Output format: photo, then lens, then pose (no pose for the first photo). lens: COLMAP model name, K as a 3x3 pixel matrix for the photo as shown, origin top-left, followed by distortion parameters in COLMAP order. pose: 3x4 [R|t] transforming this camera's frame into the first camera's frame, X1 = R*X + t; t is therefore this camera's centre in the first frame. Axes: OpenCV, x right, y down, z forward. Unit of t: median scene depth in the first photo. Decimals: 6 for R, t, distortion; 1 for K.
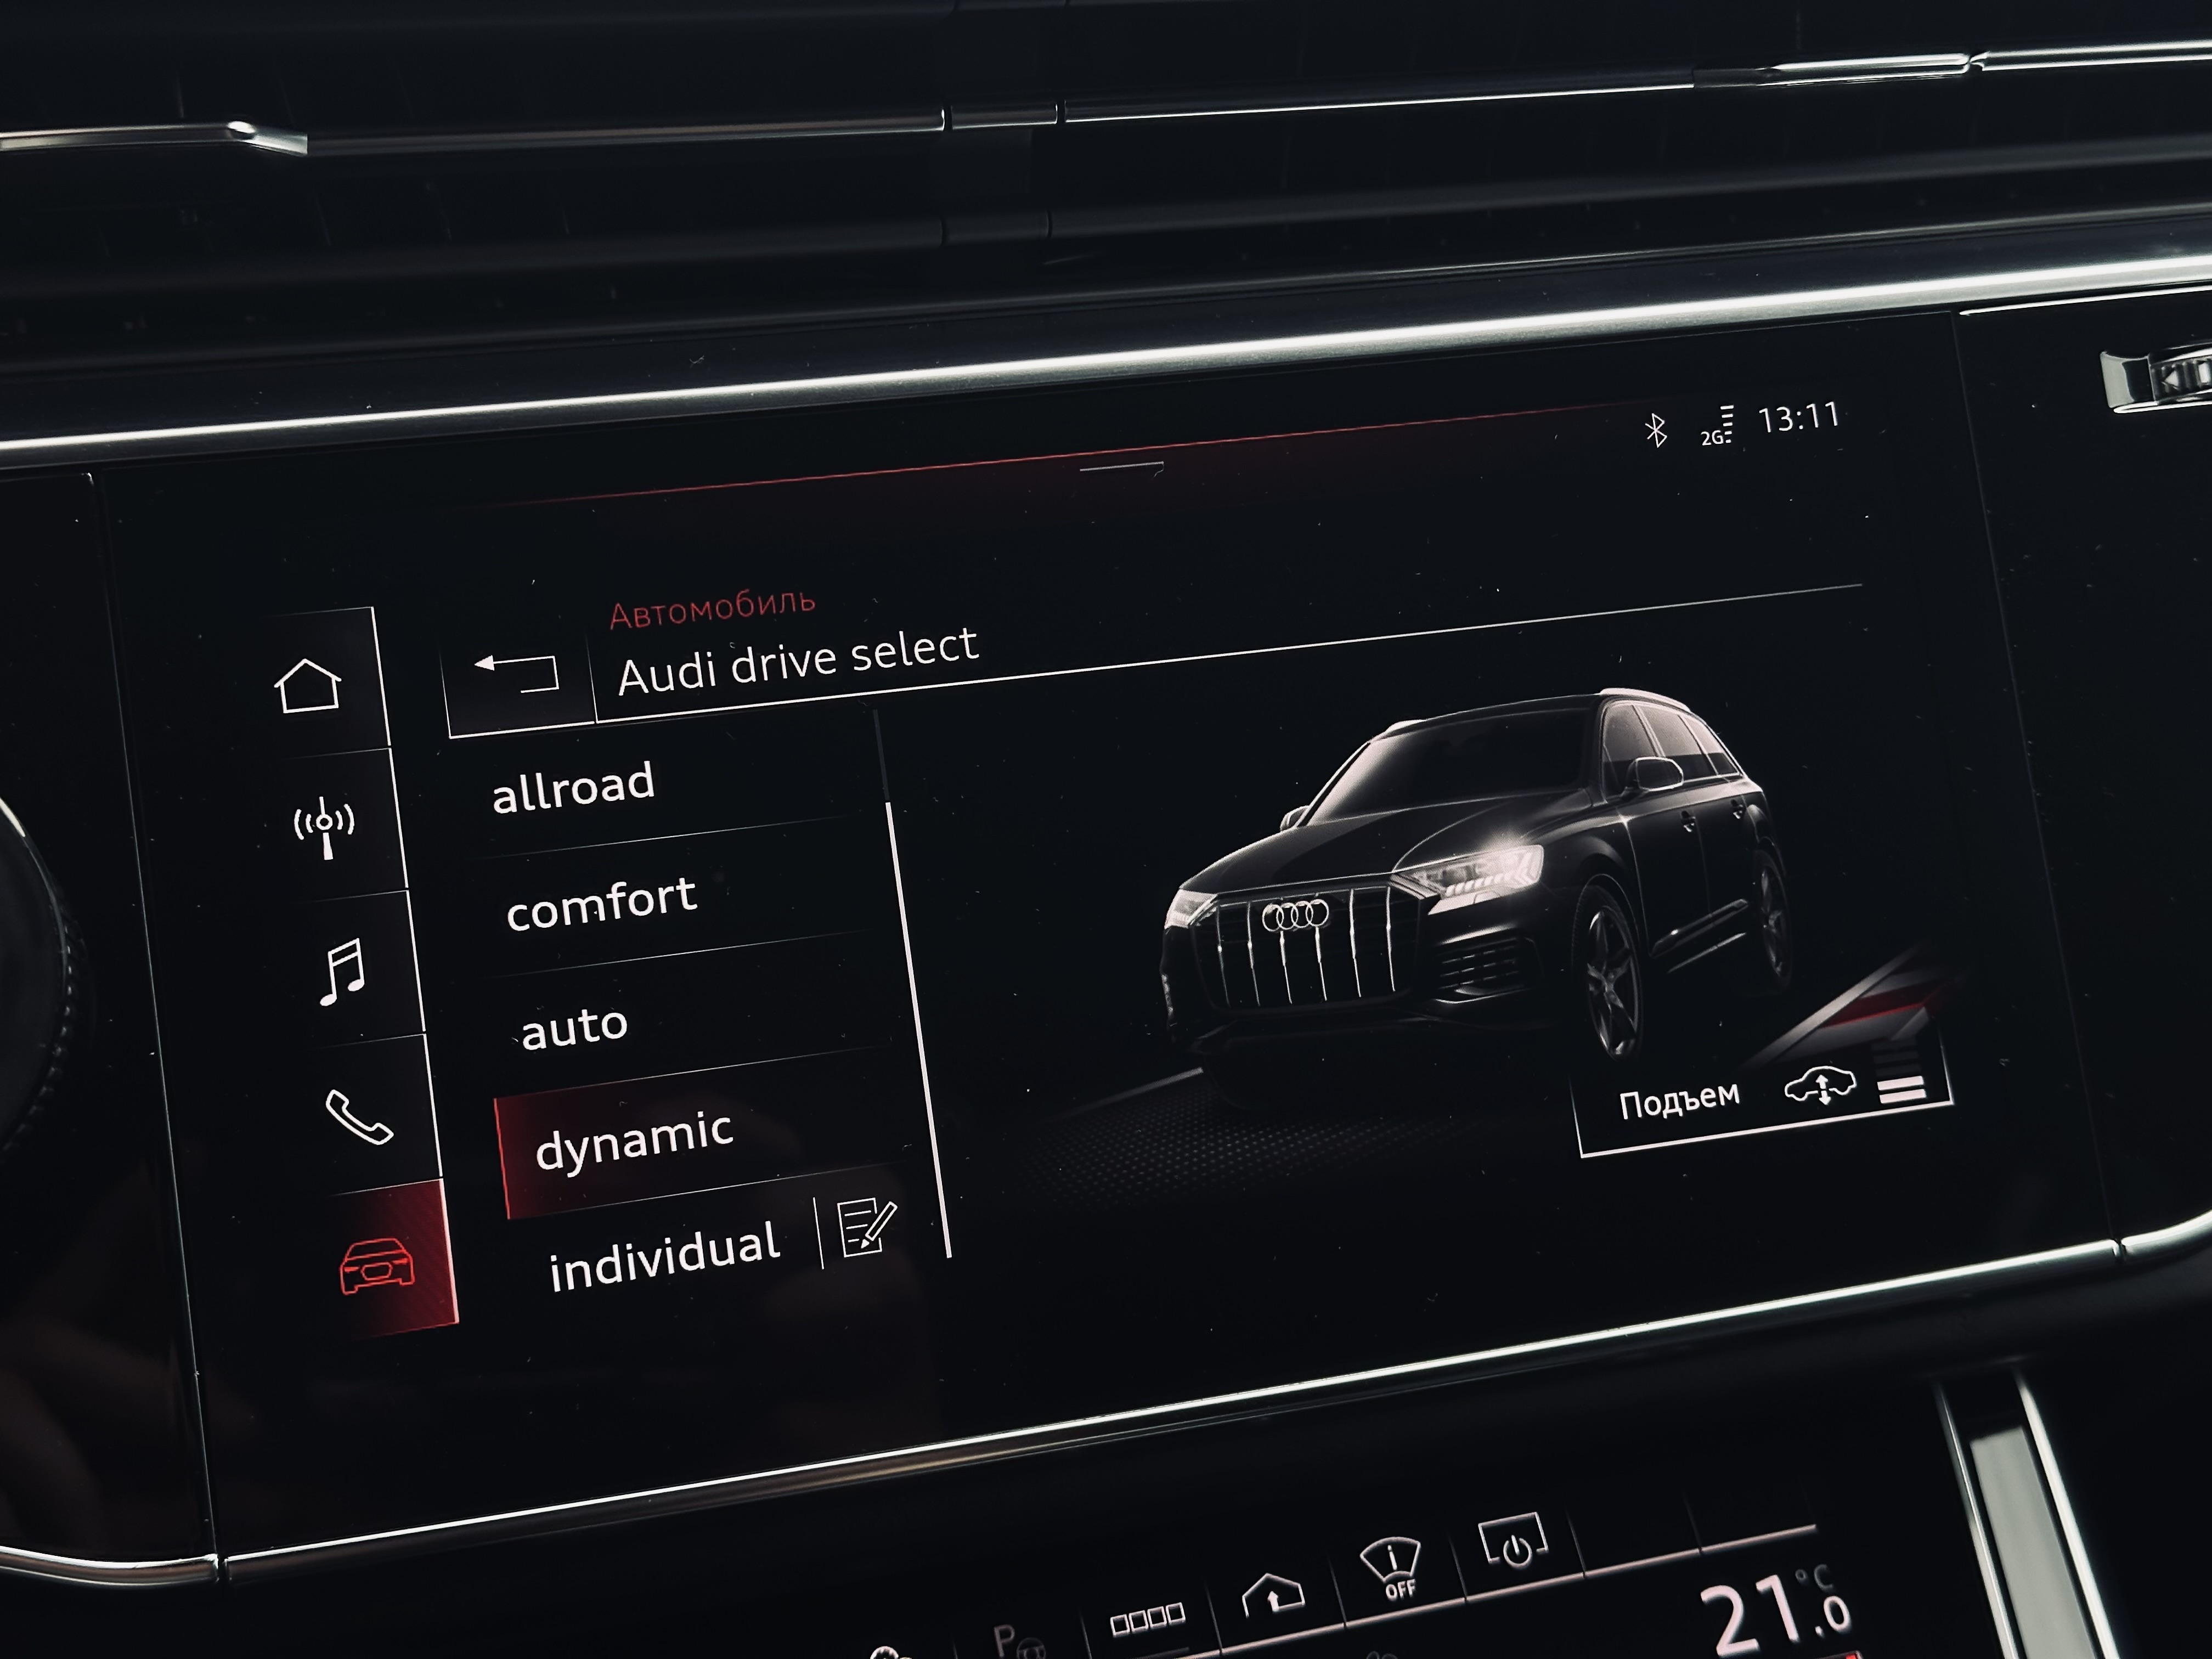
lens RADIAL K [[3085.5, 0, 1096.2], [0, 3085.5, 809.6], [0, 0, 1]] dist [0.120686, 0.000000]
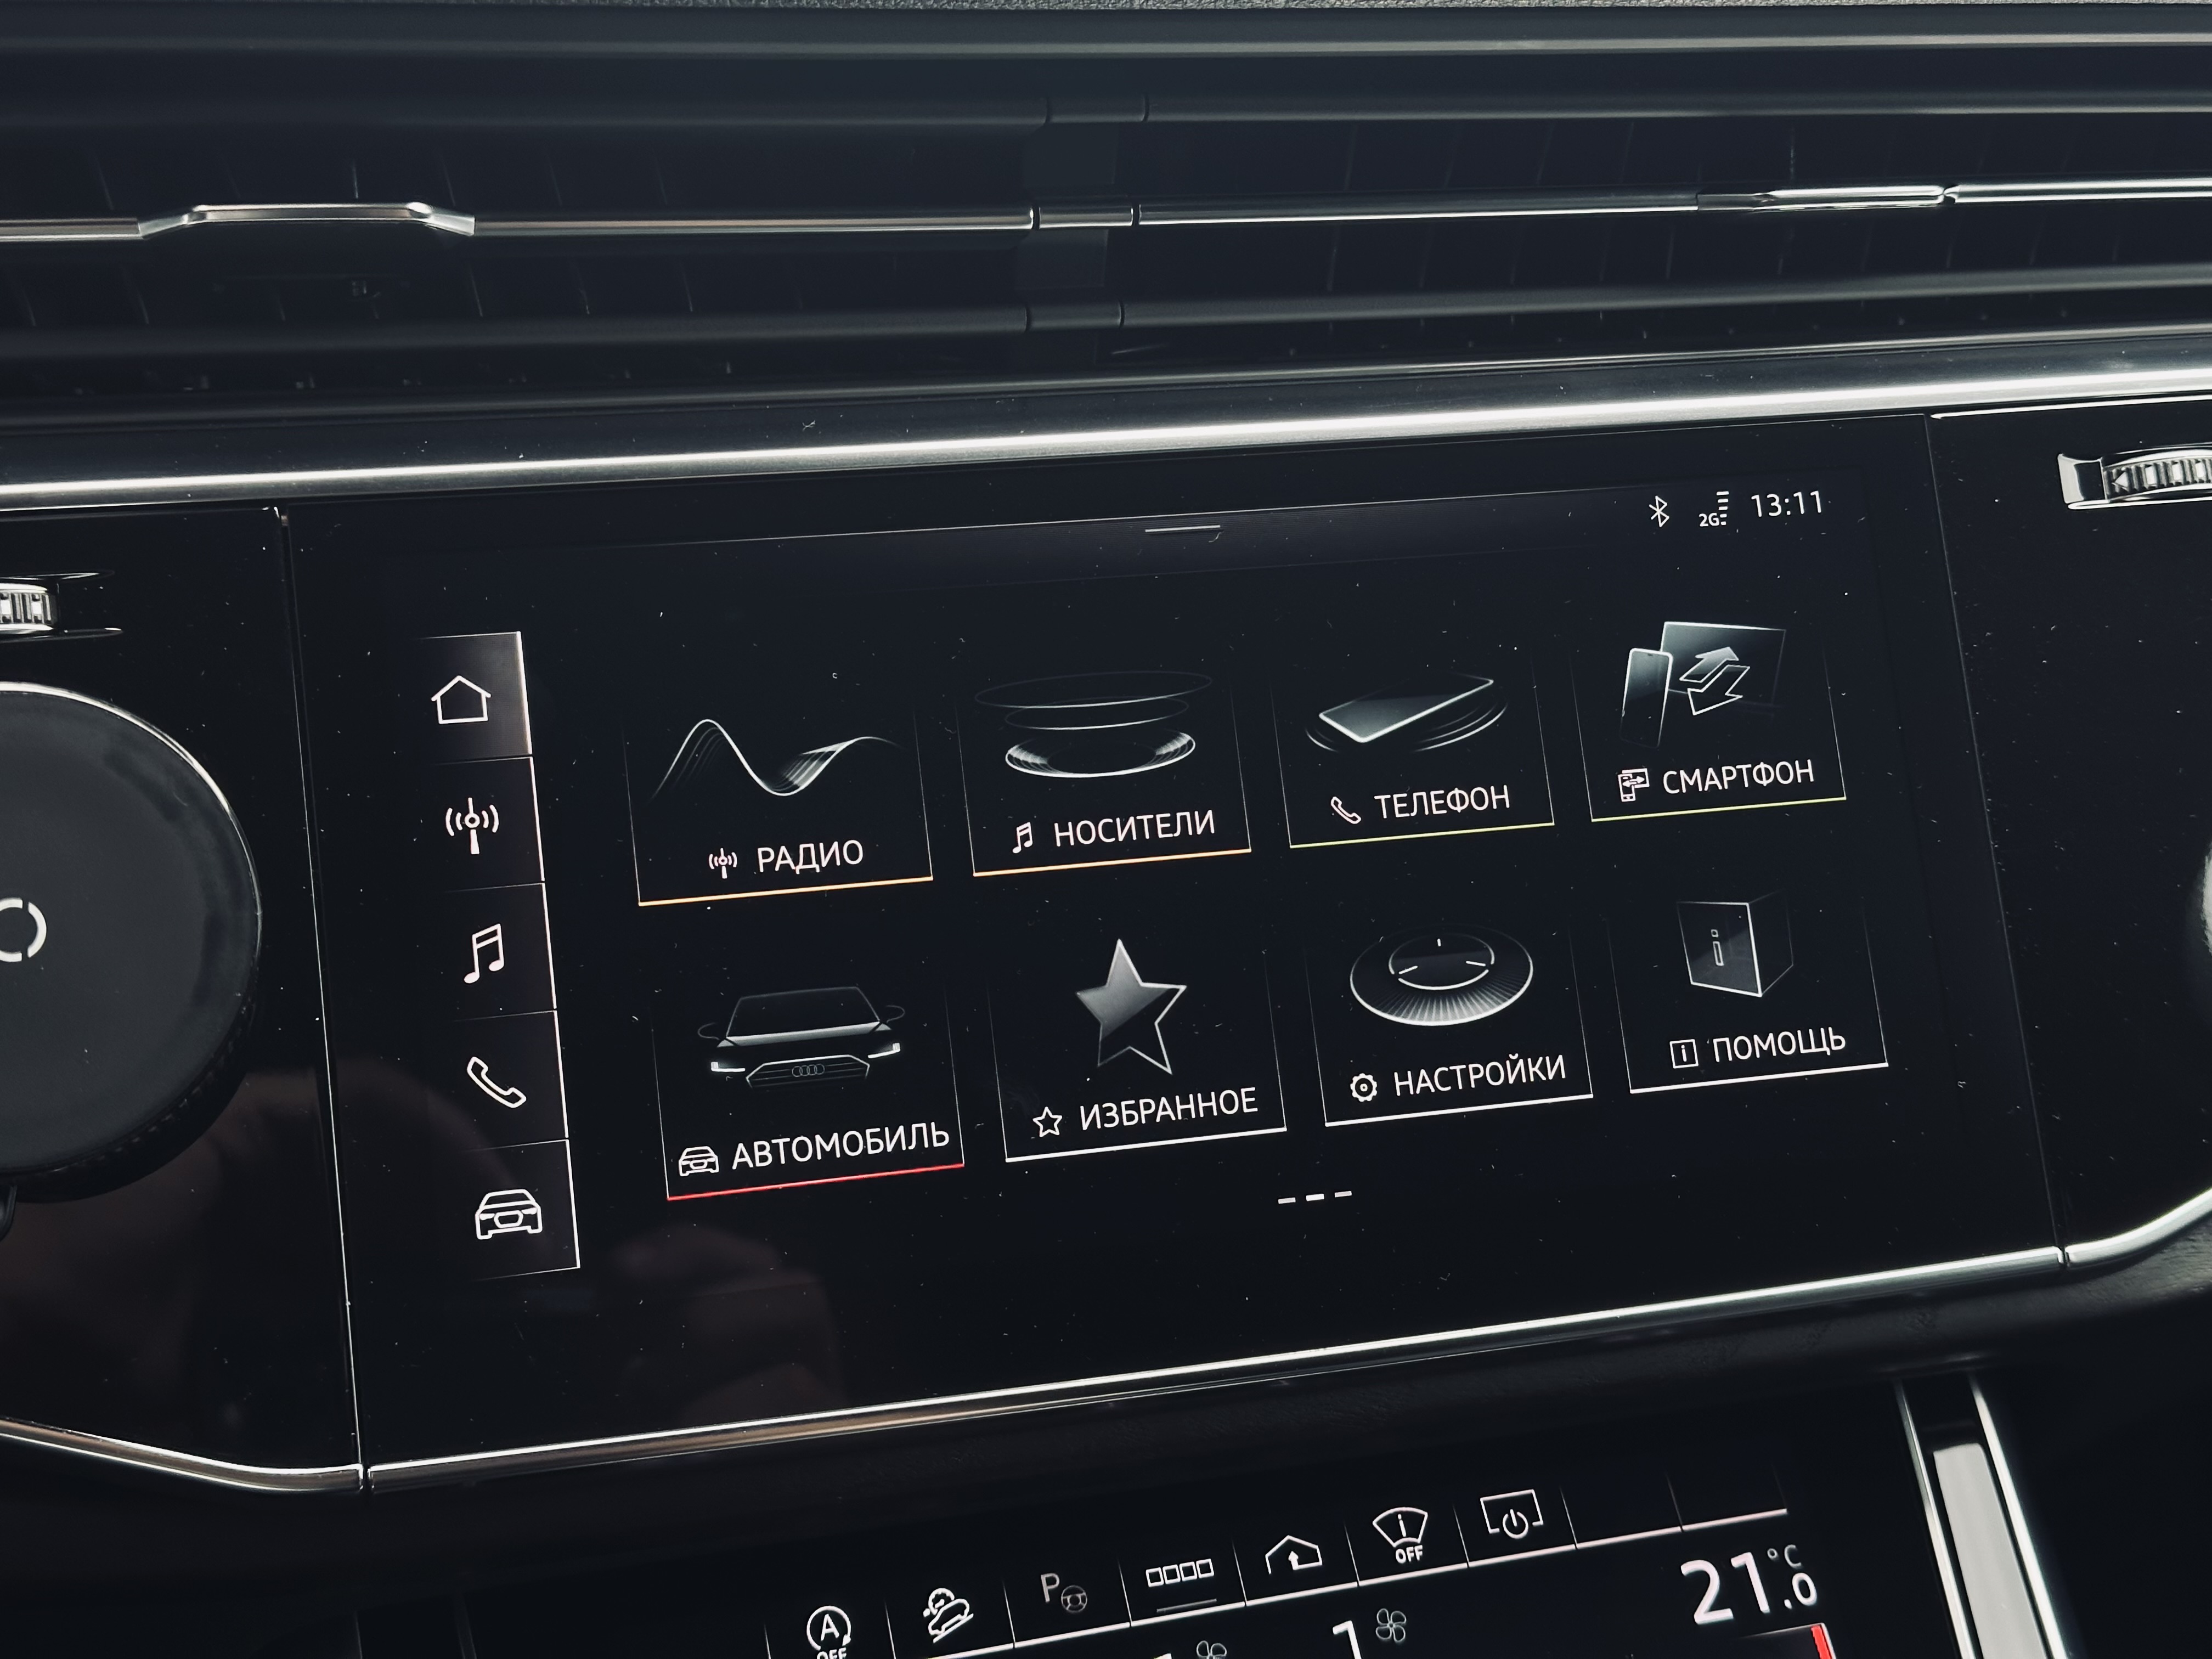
lens RADIAL K [[3085.5, 0, 1112.4], [0, 3085.5, 829.6], [0, 0, 1]] dist [0.120686, 0.000000]
pose [[0.999692, 0.024292, 0.005065, -0.019270], [-0.024086, 0.999007, -0.037486, 0.038708], [-0.005971, 0.037352, 0.999284, -0.110395]]
